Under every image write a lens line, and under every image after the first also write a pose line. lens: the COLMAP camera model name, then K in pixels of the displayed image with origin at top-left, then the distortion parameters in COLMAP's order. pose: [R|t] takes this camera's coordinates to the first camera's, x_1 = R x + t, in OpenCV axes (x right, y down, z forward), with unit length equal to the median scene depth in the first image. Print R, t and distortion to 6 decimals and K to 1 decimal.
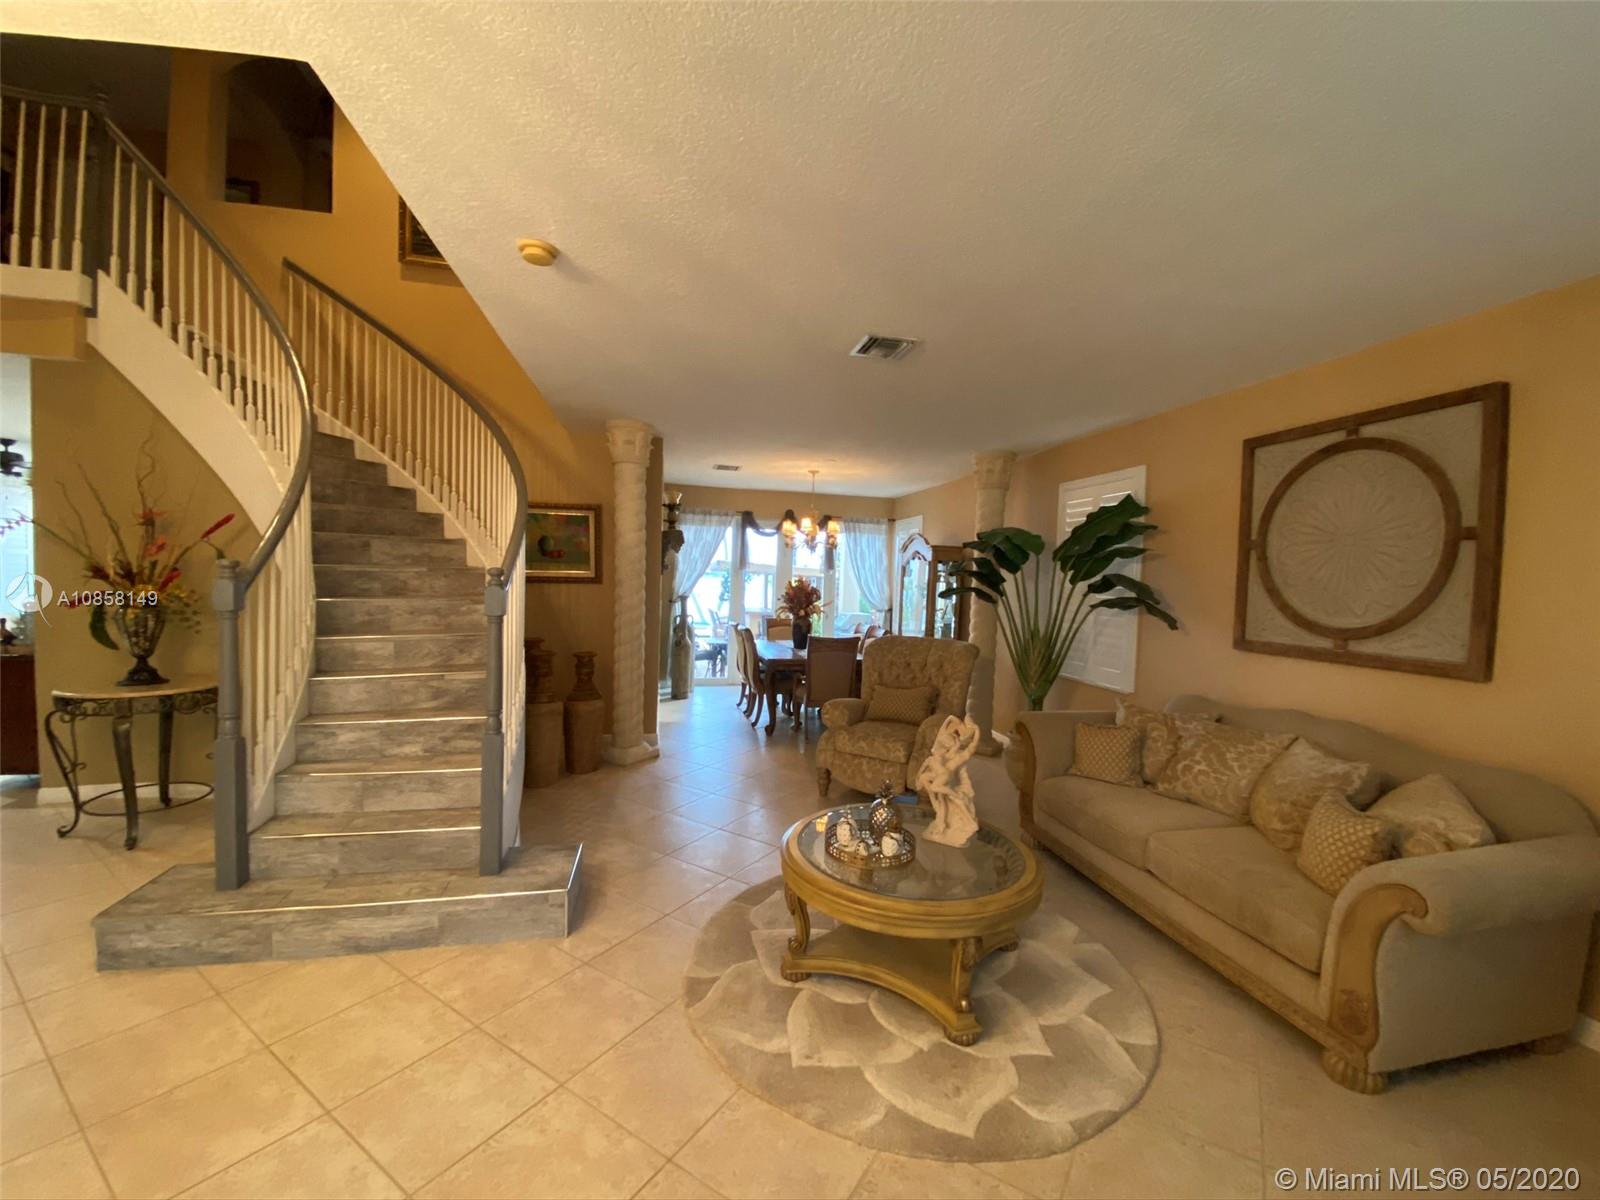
lens RADIAL K [[644.1, 0, 802.6], [0, 644.1, 604.6], [0, 0, 1]] dist [0.004417, -0.012716]
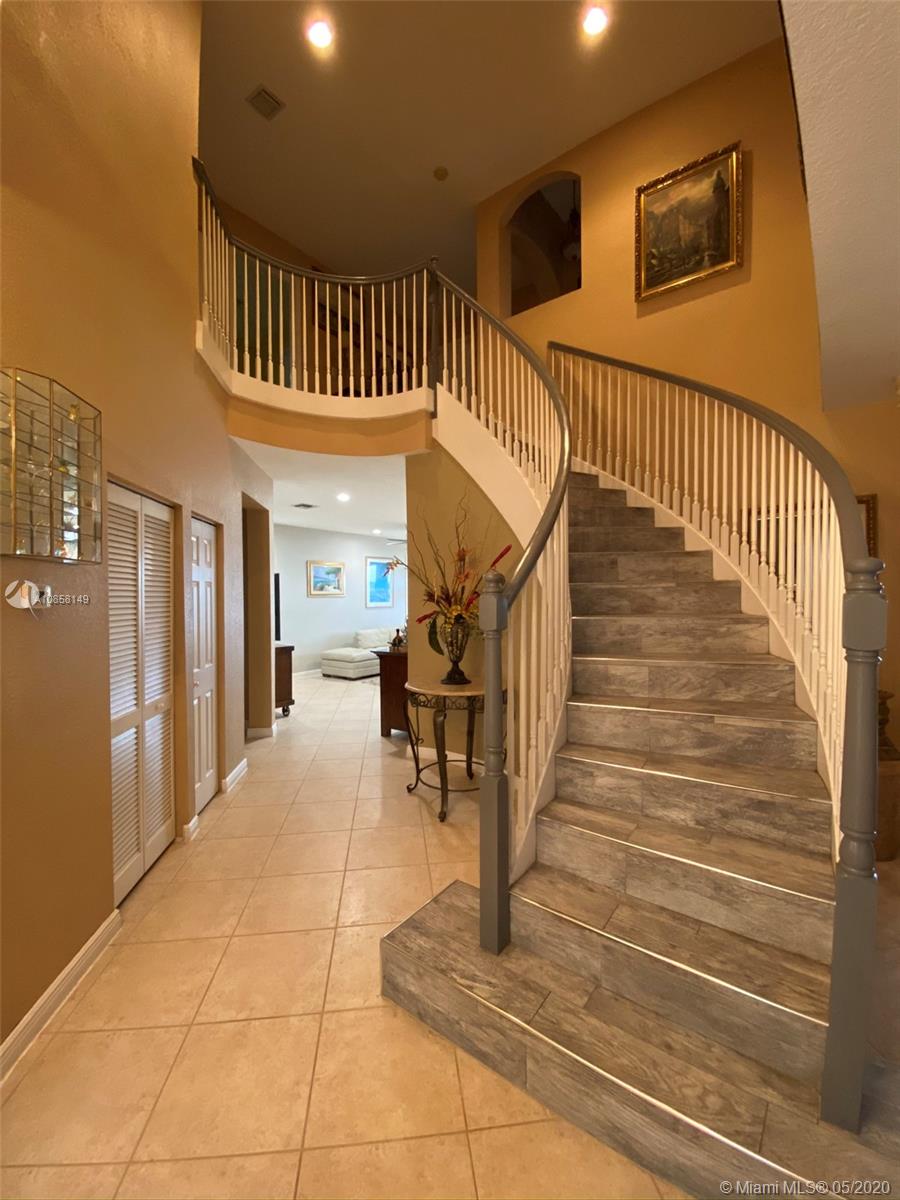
lens RADIAL K [[483.1, 0, 446.5], [0, 483.1, 604.7], [0, 0, 1]] dist [0.004417, -0.012716]
pose [[0.631568, -0.018714, -0.775094, -0.293513], [-0.011275, 0.999381, -0.033316, -0.000796], [0.775238, 0.029780, 0.630967, 0.369140]]
